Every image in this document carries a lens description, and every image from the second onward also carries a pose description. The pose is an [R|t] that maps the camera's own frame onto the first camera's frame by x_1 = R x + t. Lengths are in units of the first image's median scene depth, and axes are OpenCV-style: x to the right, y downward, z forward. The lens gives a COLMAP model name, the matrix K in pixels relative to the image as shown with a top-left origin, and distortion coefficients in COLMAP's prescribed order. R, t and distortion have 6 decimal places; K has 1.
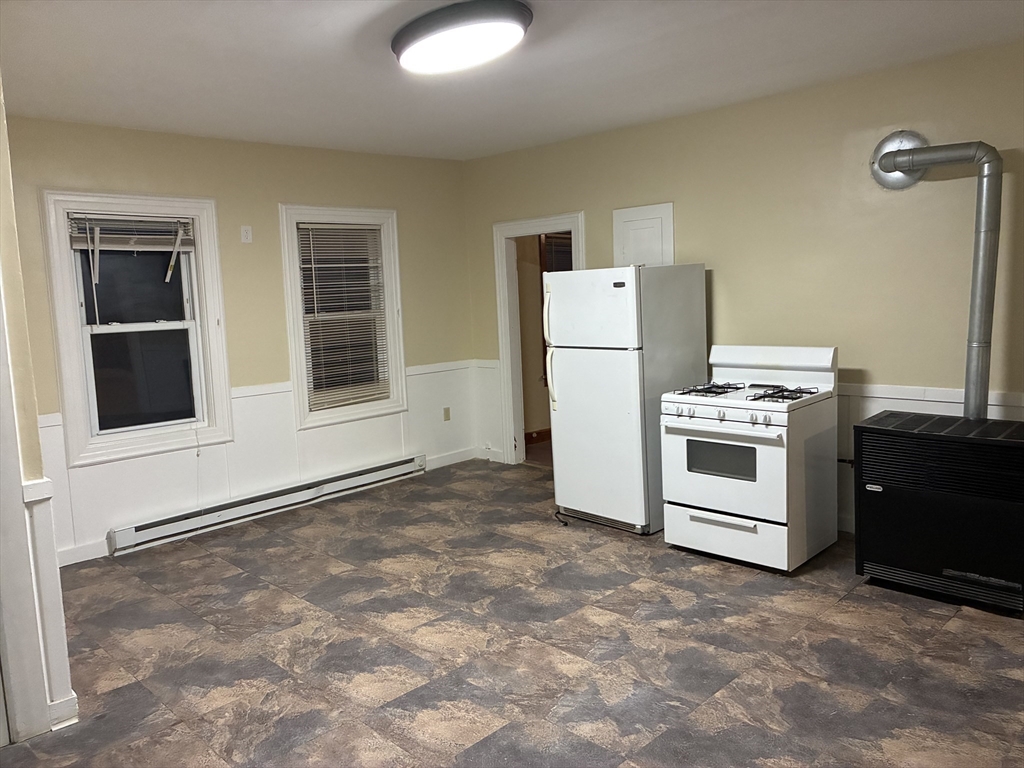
lens RADIAL K [[771.0, 0, 508.8], [0, 771.0, 378.2], [0, 0, 1]] dist [0.050360, -0.069275]
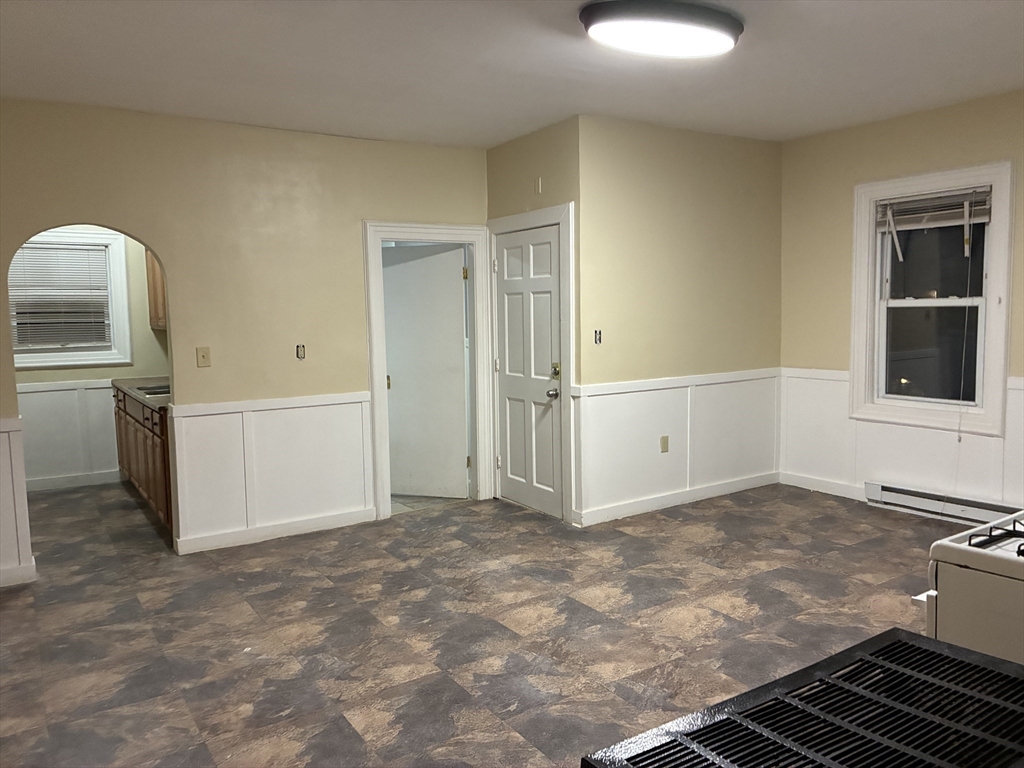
lens RADIAL K [[771.0, 0, 506.8], [0, 771.0, 376.9], [0, 0, 1]] dist [0.050360, -0.069275]
pose [[-0.206140, 0.135139, -0.969146, 0.830141], [-0.077131, 0.985092, 0.153769, -0.107240], [0.975478, 0.106449, -0.192644, 0.851552]]
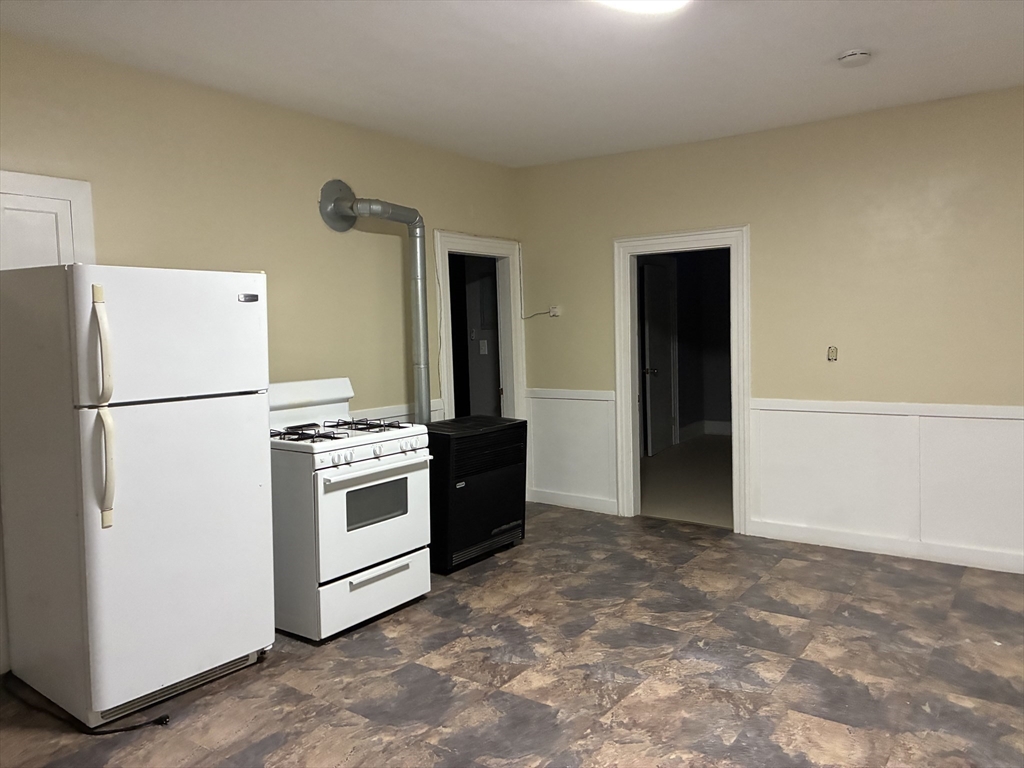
lens RADIAL K [[771.0, 0, 512.1], [0, 771.0, 382.8], [0, 0, 1]] dist [0.050360, -0.069275]
pose [[-0.168275, -0.022237, 0.985489, -0.673037], [0.141643, 0.988825, 0.046498, -0.054109], [-0.975511, 0.147412, -0.163245, 1.060303]]
